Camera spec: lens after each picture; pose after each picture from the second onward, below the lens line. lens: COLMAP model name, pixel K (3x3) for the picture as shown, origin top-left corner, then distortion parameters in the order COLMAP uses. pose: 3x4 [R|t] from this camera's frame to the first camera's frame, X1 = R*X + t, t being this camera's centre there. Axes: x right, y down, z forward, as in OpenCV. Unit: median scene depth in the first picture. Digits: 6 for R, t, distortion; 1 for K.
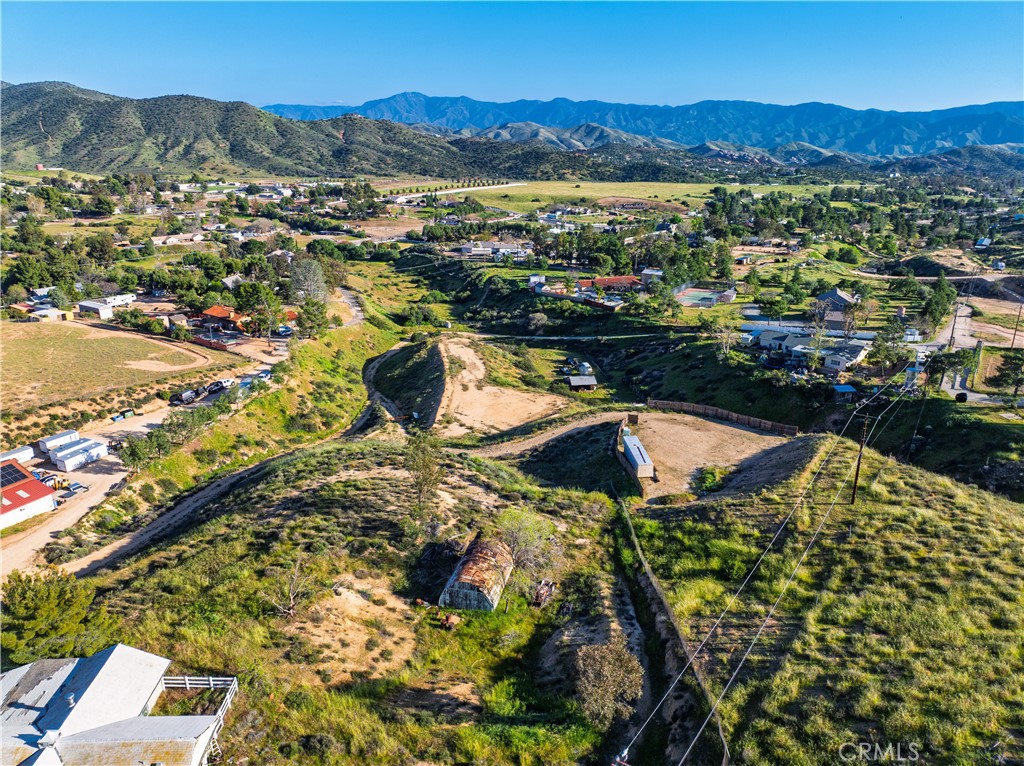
lens RADIAL K [[721.1, 0, 512.6], [0, 721.1, 391.0], [0, 0, 1]] dist [-0.043132, 0.010315]
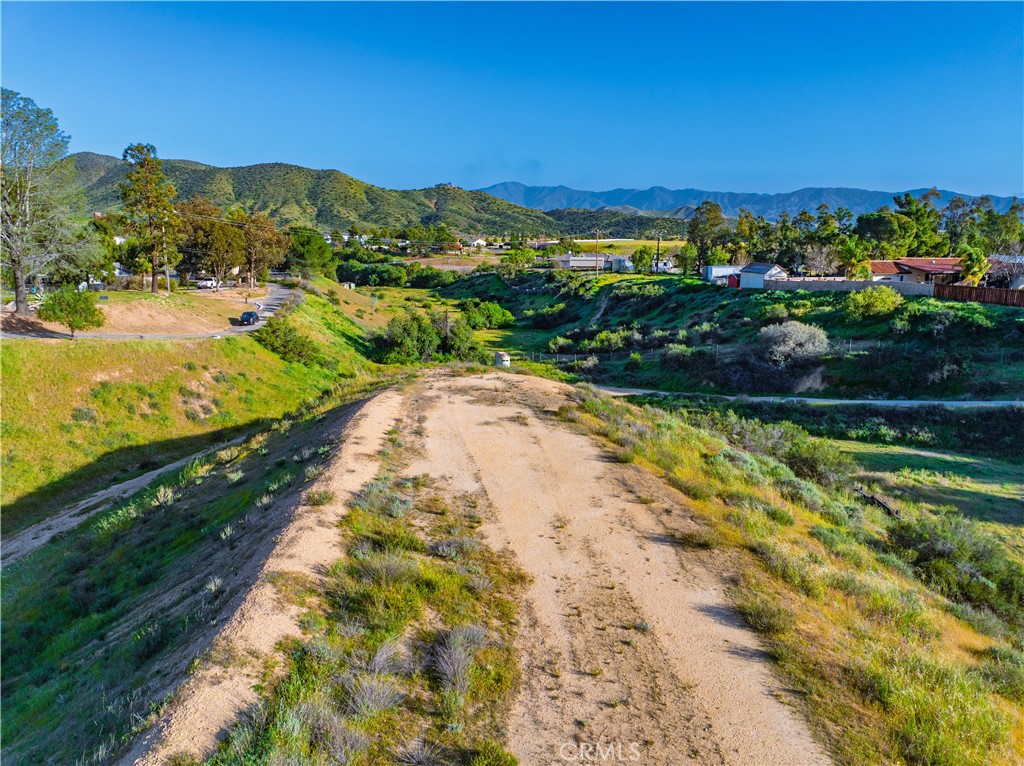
lens RADIAL K [[721.1, 0, 511.4], [0, 721.1, 387.3], [0, 0, 1]] dist [-0.043132, 0.010315]
pose [[0.991526, 0.029634, -0.126481, -0.040130], [-0.044602, 0.992105, -0.117210, -0.038027], [0.122009, 0.121858, 0.985020, 0.649456]]
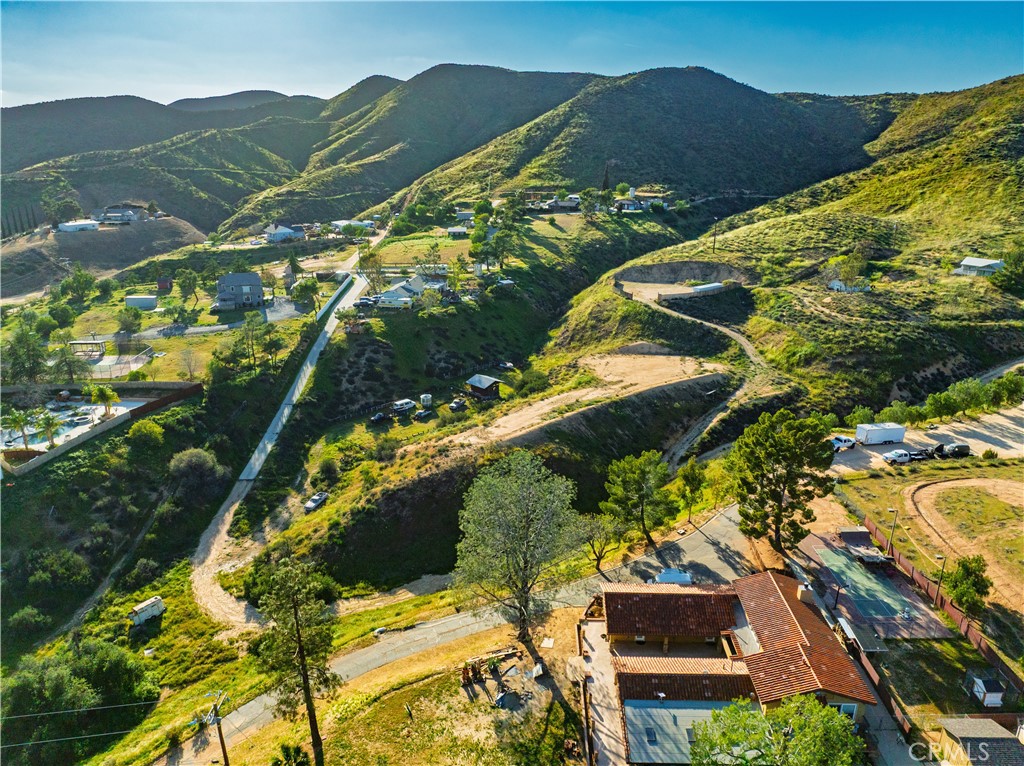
lens RADIAL K [[721.1, 0, 516.2], [0, 721.1, 379.0], [0, 0, 1]] dist [-0.043132, 0.010315]
pose [[-0.573422, -0.260293, 0.776810, -0.432188], [0.265289, 0.838103, 0.476661, -0.303096], [-0.775119, 0.479407, -0.411534, 0.939022]]
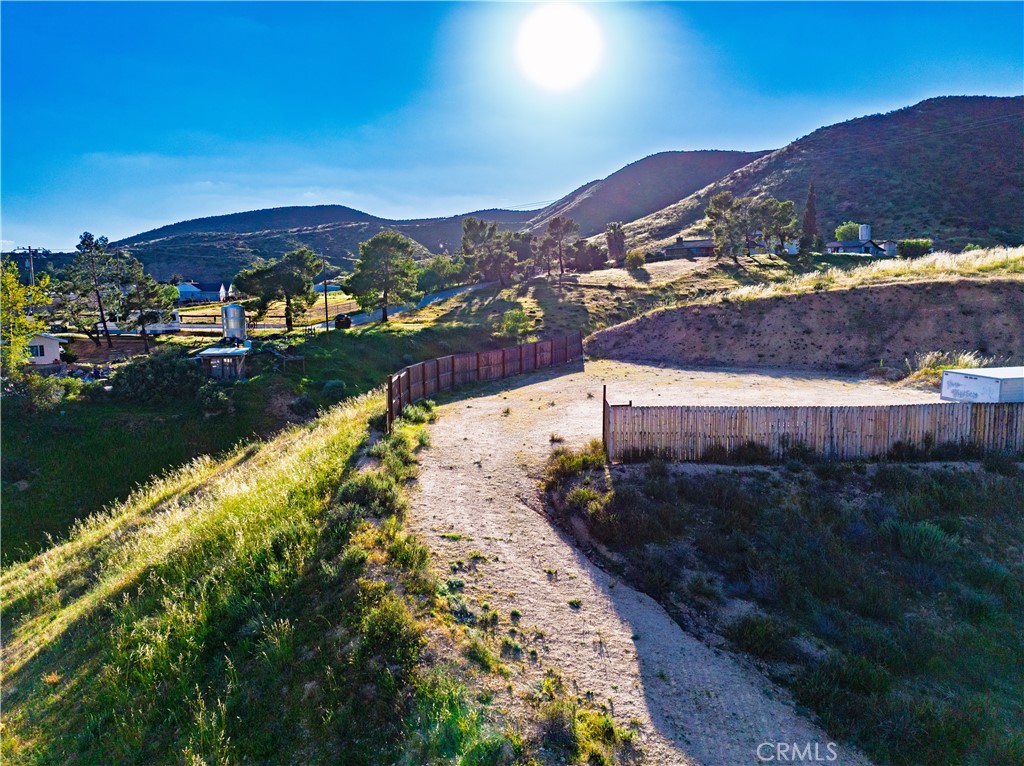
lens RADIAL K [[721.1, 0, 517.4], [0, 721.1, 385.1], [0, 0, 1]] dist [-0.043132, 0.010315]
pose [[-0.222704, -0.131293, 0.966005, -0.000545], [0.324356, 0.924458, 0.200424, -0.007999], [-0.919345, 0.357965, -0.163295, 0.501182]]
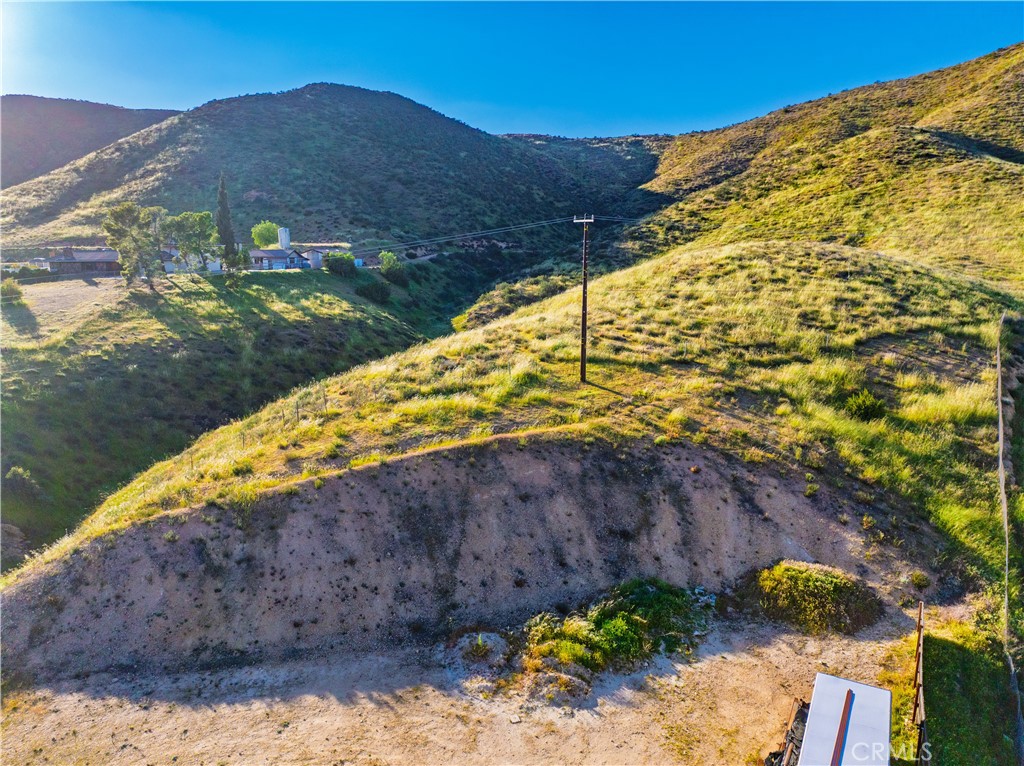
lens RADIAL K [[721.1, 0, 507.8], [0, 721.1, 390.5], [0, 0, 1]] dist [-0.043132, 0.010315]
pose [[-0.842946, -0.109497, 0.526737, 0.067817], [0.175640, 0.869414, 0.461811, -0.039291], [-0.508520, 0.481798, -0.713637, 0.464113]]
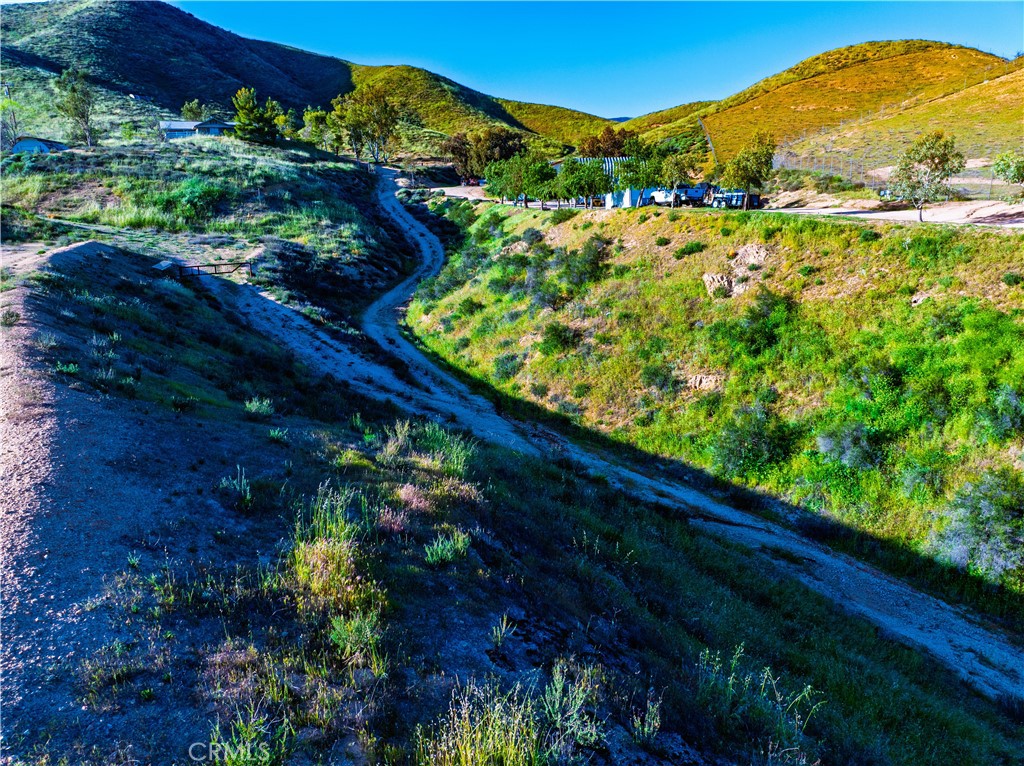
lens RADIAL K [[721.1, 0, 511.9], [0, 721.1, 390.7], [0, 0, 1]] dist [-0.043132, 0.010315]
pose [[-0.912991, 0.117288, -0.390757, -0.087272], [-0.126219, 0.829594, 0.543915, -0.072573], [0.387965, 0.545910, -0.742607, 0.795008]]
